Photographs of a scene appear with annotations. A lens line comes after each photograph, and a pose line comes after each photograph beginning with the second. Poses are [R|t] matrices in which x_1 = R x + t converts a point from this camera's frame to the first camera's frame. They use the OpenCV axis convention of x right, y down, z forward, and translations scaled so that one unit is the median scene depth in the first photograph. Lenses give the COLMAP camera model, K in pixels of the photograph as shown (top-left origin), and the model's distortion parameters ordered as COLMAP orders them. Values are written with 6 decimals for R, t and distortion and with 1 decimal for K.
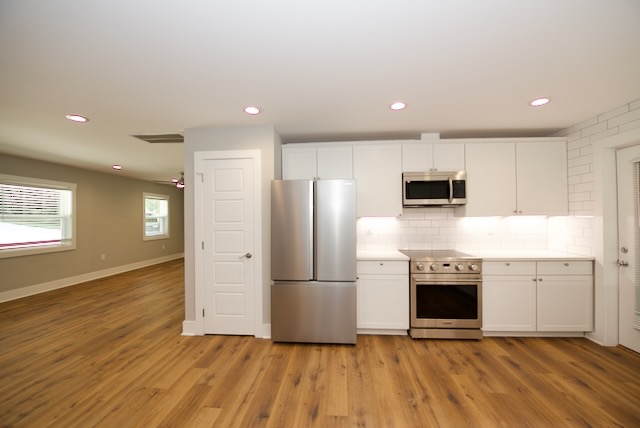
lens RADIAL K [[254.4, 0, 321.7], [0, 254.4, 214.6], [0, 0, 1]] dist [-0.015807, -0.002357]
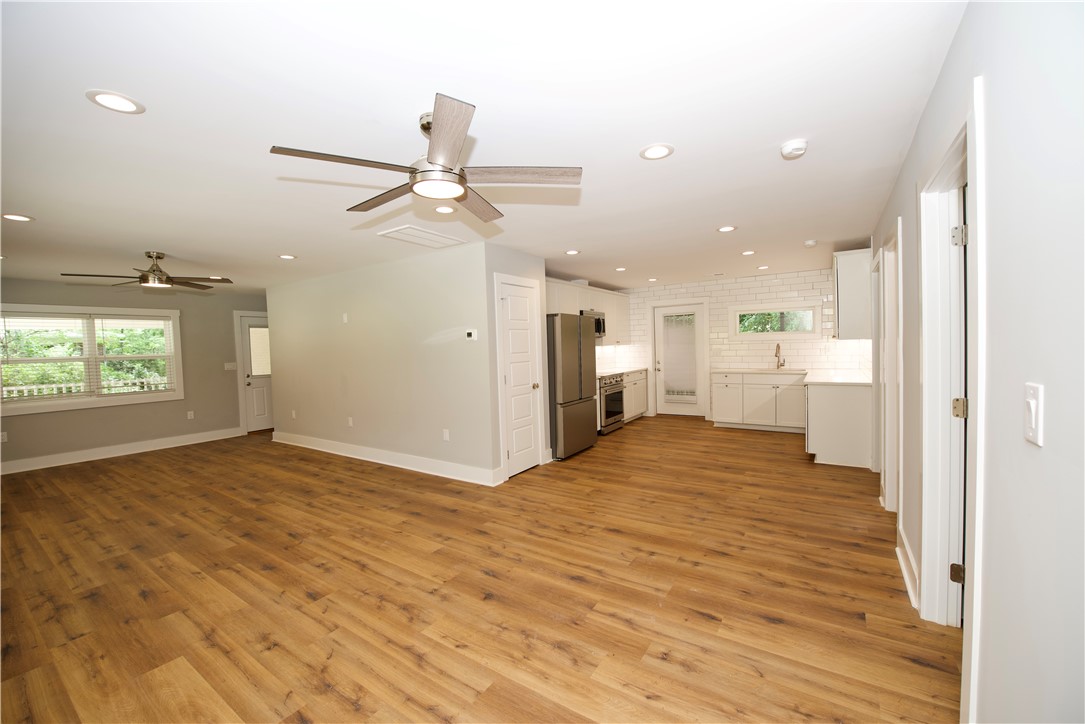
lens RADIAL K [[431.2, 0, 540.9], [0, 431.2, 365.8], [0, 0, 1]] dist [-0.015807, -0.002357]
pose [[0.490697, -0.049069, 0.869947, -1.910140], [0.016044, 0.998753, 0.047284, 0.001001], [-0.871182, -0.009245, 0.490872, 0.161247]]
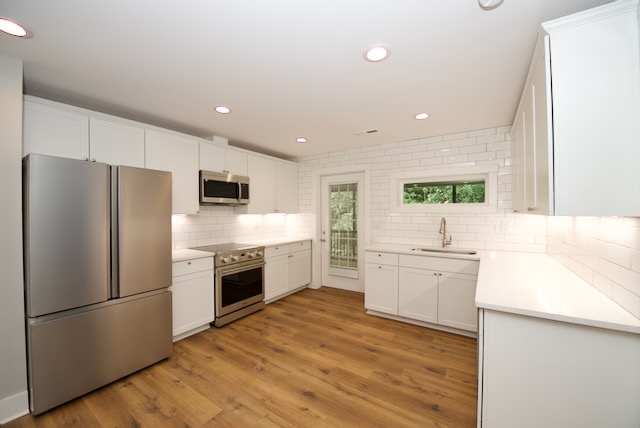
lens RADIAL K [[254.4, 0, 321.0], [0, 254.4, 215.0], [0, 0, 1]] dist [-0.015807, -0.002357]
pose [[0.484499, -0.002196, 0.874789, -0.384729], [-0.012019, 0.999886, 0.009167, -0.002936], [-0.874709, -0.014955, 0.484418, 0.110143]]
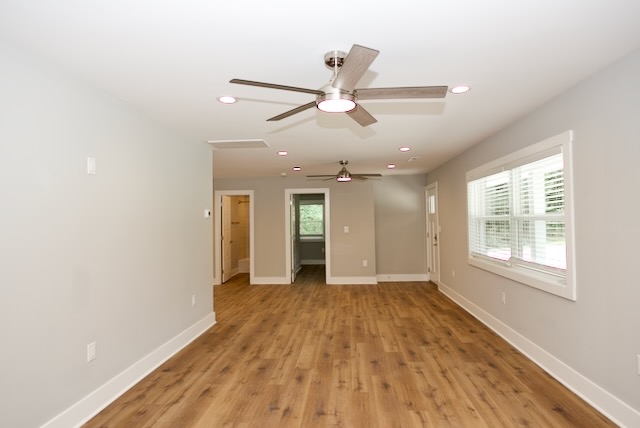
lens RADIAL K [[359.1, 0, 326.6], [0, 359.1, 211.8], [0, 0, 1]] dist [0.002037, -0.000064]
pose [[-0.999754, 0.017345, -0.013822, -1.179720], [0.017893, 0.999019, -0.040512, 0.030820], [0.013106, -0.040750, -0.999083, 3.041502]]
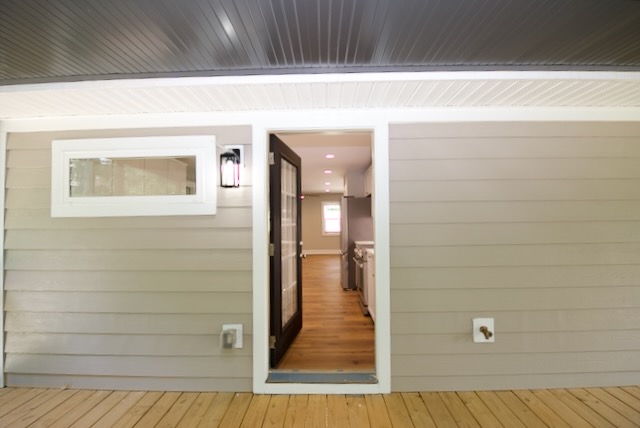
lens RADIAL K [[254.4, 0, 320.8], [0, 254.4, 212.3], [0, 0, 1]] dist [-0.015807, -0.002357]
pose [[0.068891, -0.029957, -0.997174, 1.938088], [0.014496, 0.999474, -0.029024, 0.024441], [0.997519, -0.012456, 0.069289, 0.723288]]
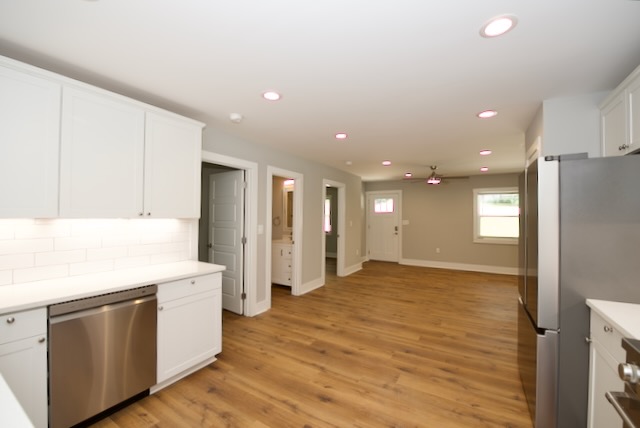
lens RADIAL K [[254.4, 0, 319.7], [0, 254.4, 216.6], [0, 0, 1]] dist [-0.015807, -0.002357]
pose [[-0.458431, -0.000939, -0.888730, 0.881804], [0.008721, 0.999947, -0.005556, 0.000368], [0.888687, -0.010298, -0.458398, 0.804929]]
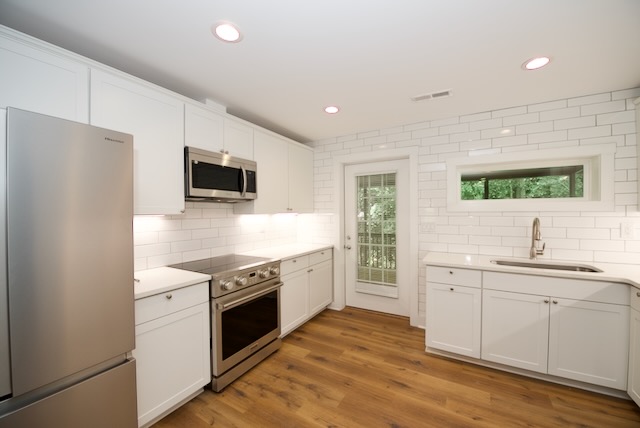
lens RADIAL K [[254.4, 0, 321.2], [0, 254.4, 214.8], [0, 0, 1]] dist [-0.015807, -0.002357]
pose [[0.435825, -0.003899, 0.900023, -0.134075], [-0.008370, 0.999930, 0.008385, 0.001726], [-0.899993, -0.011188, 0.435762, 0.476513]]
